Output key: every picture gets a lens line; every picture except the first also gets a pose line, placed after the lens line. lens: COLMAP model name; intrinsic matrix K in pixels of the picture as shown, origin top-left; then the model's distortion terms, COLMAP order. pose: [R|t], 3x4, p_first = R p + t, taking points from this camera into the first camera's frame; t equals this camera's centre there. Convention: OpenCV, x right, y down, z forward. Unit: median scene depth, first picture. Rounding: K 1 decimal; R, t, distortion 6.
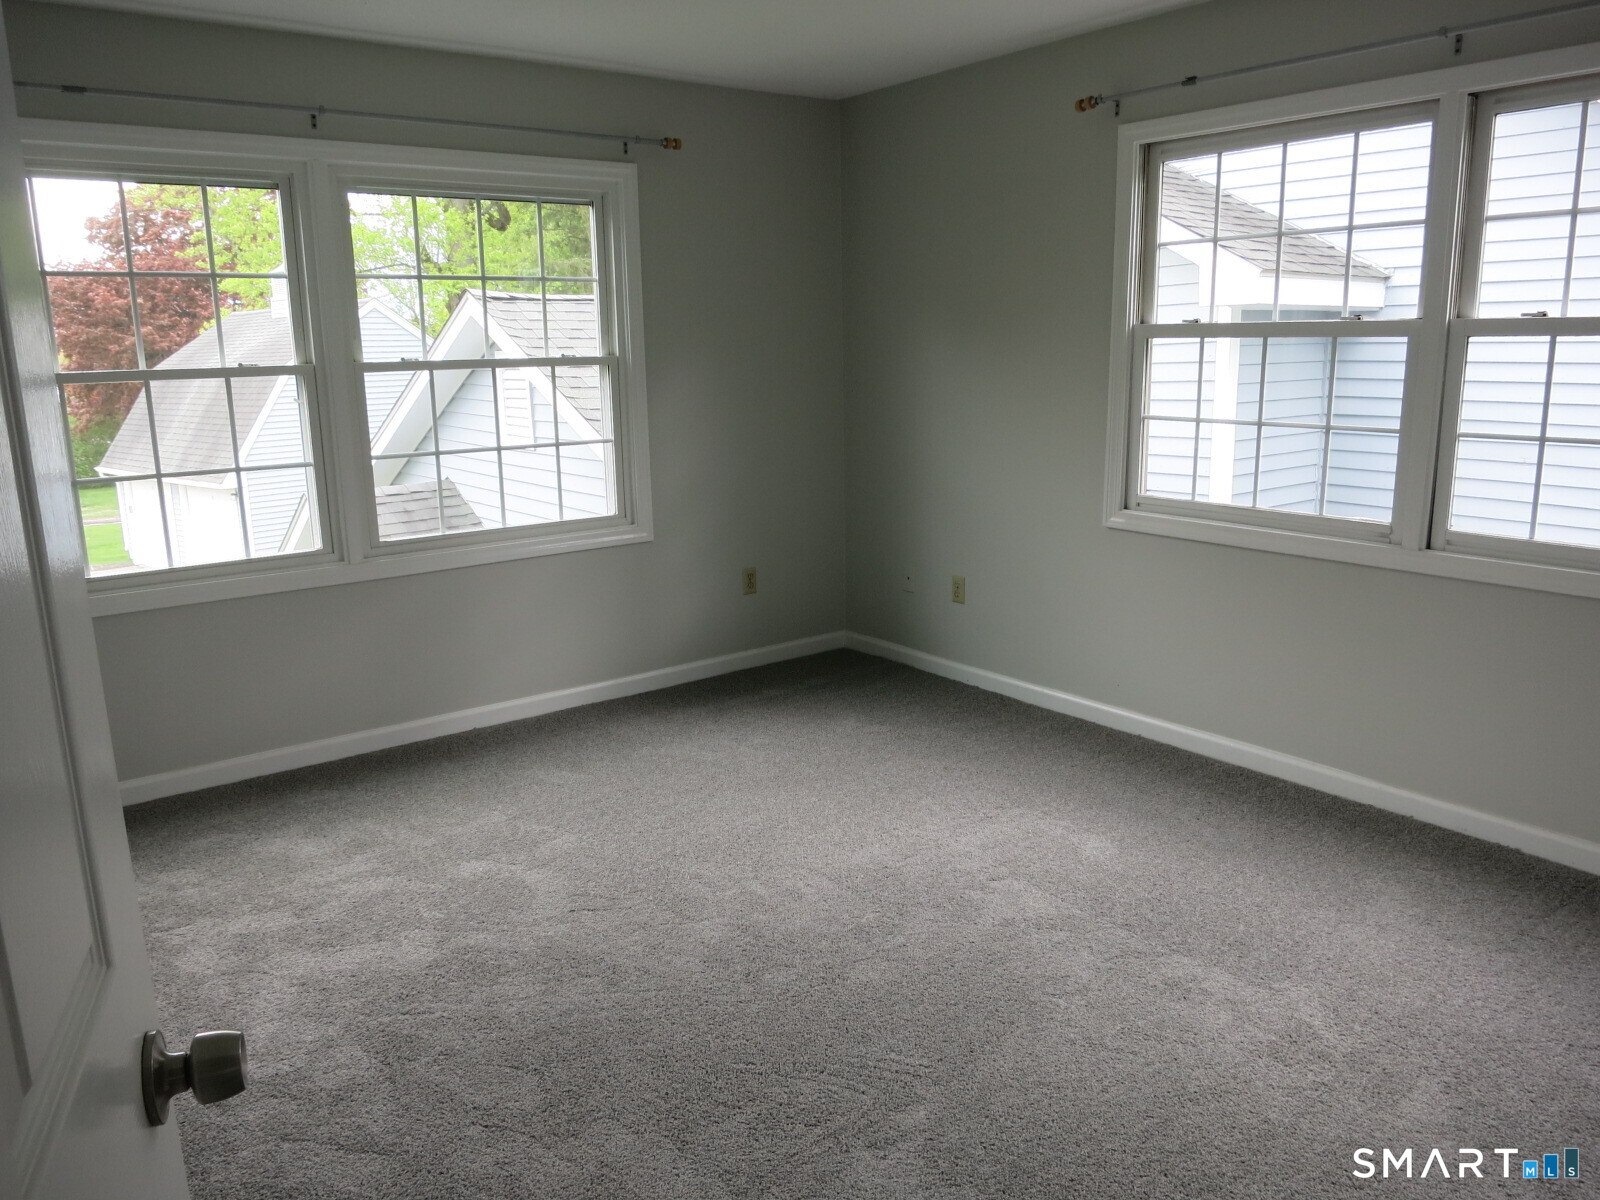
lens RADIAL K [[1155.8, 0, 801.2], [0, 1155.8, 598.3], [0, 0, 1]] dist [-0.048065, 0.008435]
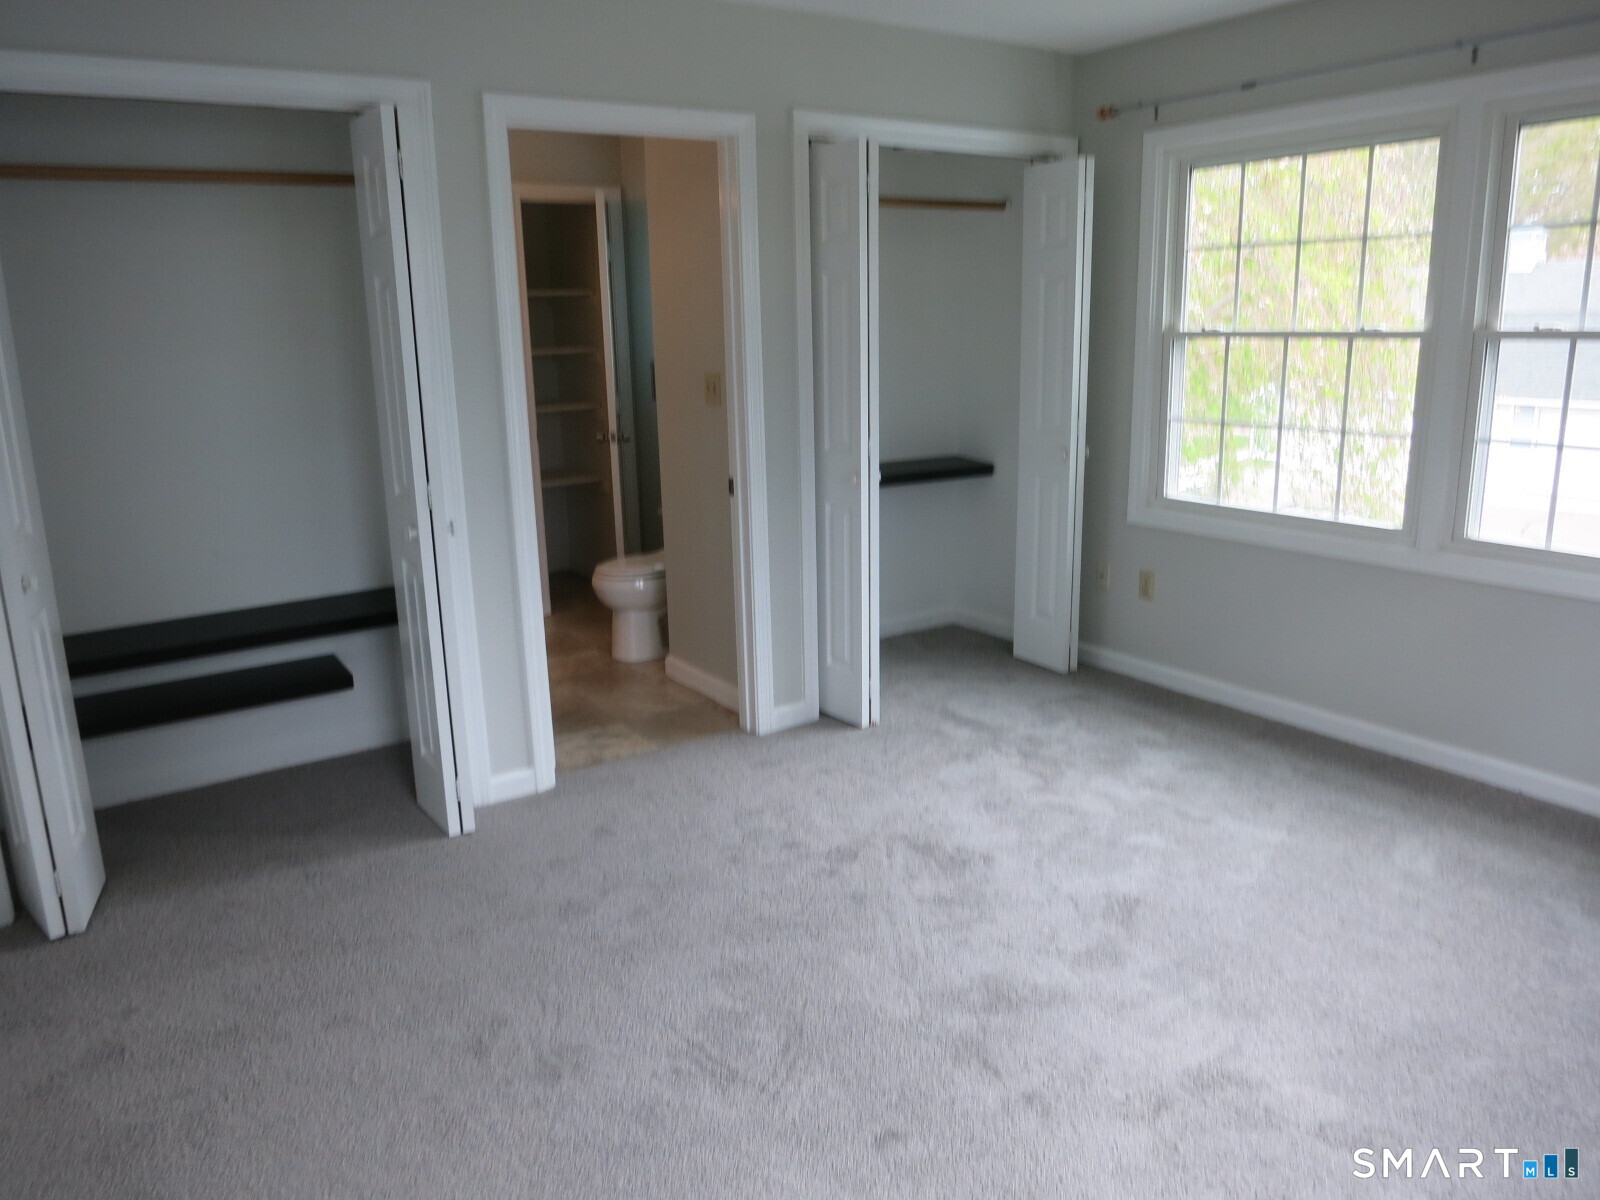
lens RADIAL K [[1155.8, 0, 798.4], [0, 1155.8, 594.4], [0, 0, 1]] dist [-0.048065, 0.008435]
pose [[-0.059848, 0.249487, -0.966527, 0.535563], [-0.186021, 0.948513, 0.256356, -0.141430], [0.980721, 0.195137, -0.010357, 0.546035]]
